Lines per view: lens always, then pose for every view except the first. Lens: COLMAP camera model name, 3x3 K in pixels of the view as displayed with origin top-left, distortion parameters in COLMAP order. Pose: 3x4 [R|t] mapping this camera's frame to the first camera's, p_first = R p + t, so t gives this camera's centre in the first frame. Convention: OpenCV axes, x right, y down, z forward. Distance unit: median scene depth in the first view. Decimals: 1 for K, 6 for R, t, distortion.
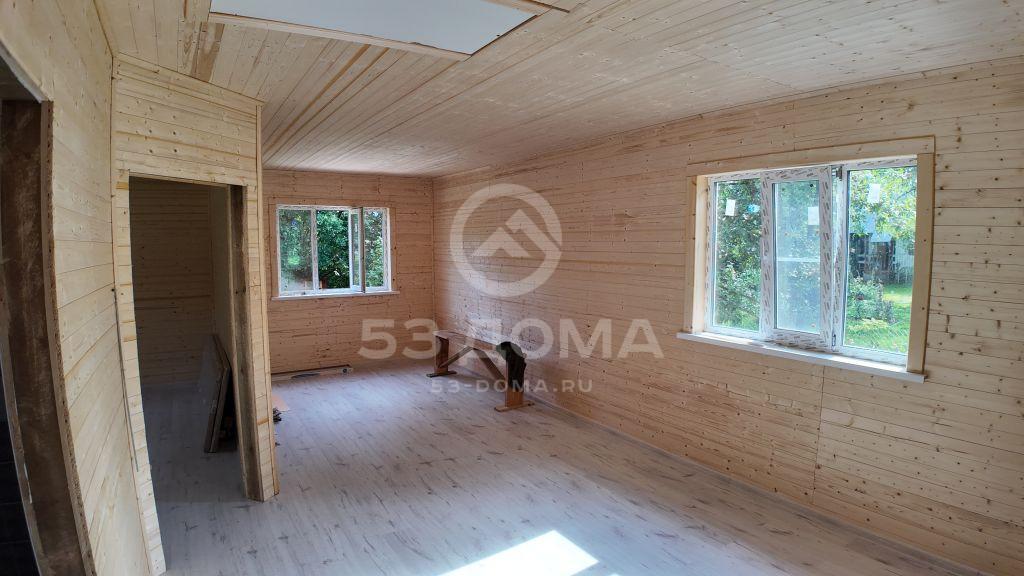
lens RADIAL K [[540.7, 0, 515.3], [0, 540.7, 288.2], [0, 0, 1]] dist [-0.103797, -0.000628]
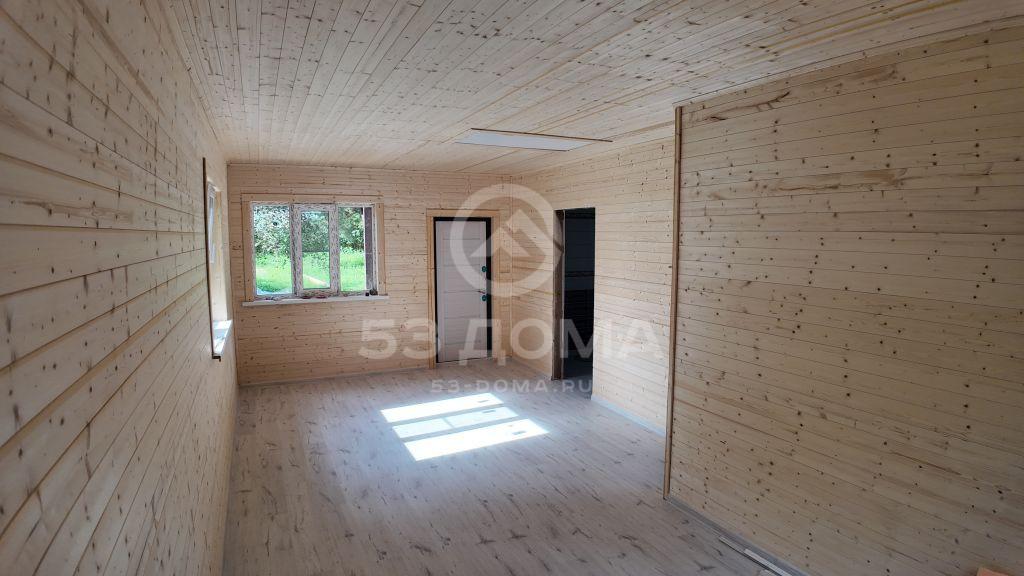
lens RADIAL K [[540.7, 0, 515.3], [0, 540.7, 288.2], [0, 0, 1]] dist [-0.103797, -0.000628]
pose [[-0.992635, -0.012294, 0.120516, -0.200680], [0.009982, 0.983153, 0.182510, -0.129812], [-0.120729, 0.182369, -0.975790, 1.343070]]
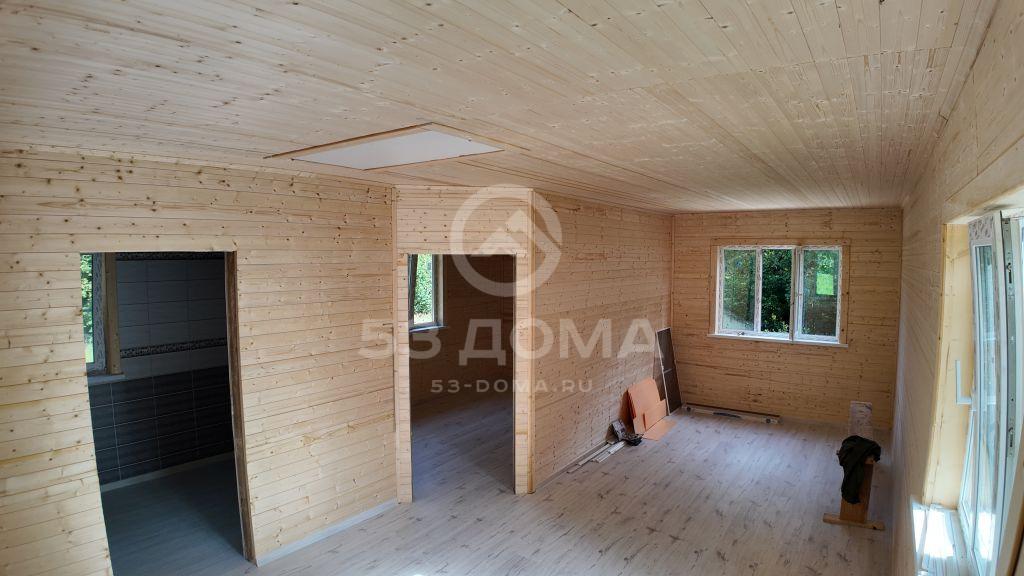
lens RADIAL K [[540.7, 0, 515.3], [0, 540.7, 288.2], [0, 0, 1]] dist [-0.103797, -0.000628]
pose [[0.378785, 0.053403, -0.923943, 0.476950], [-0.078735, 0.996574, 0.025323, -0.090086], [0.922130, 0.063155, 0.381692, 0.304852]]
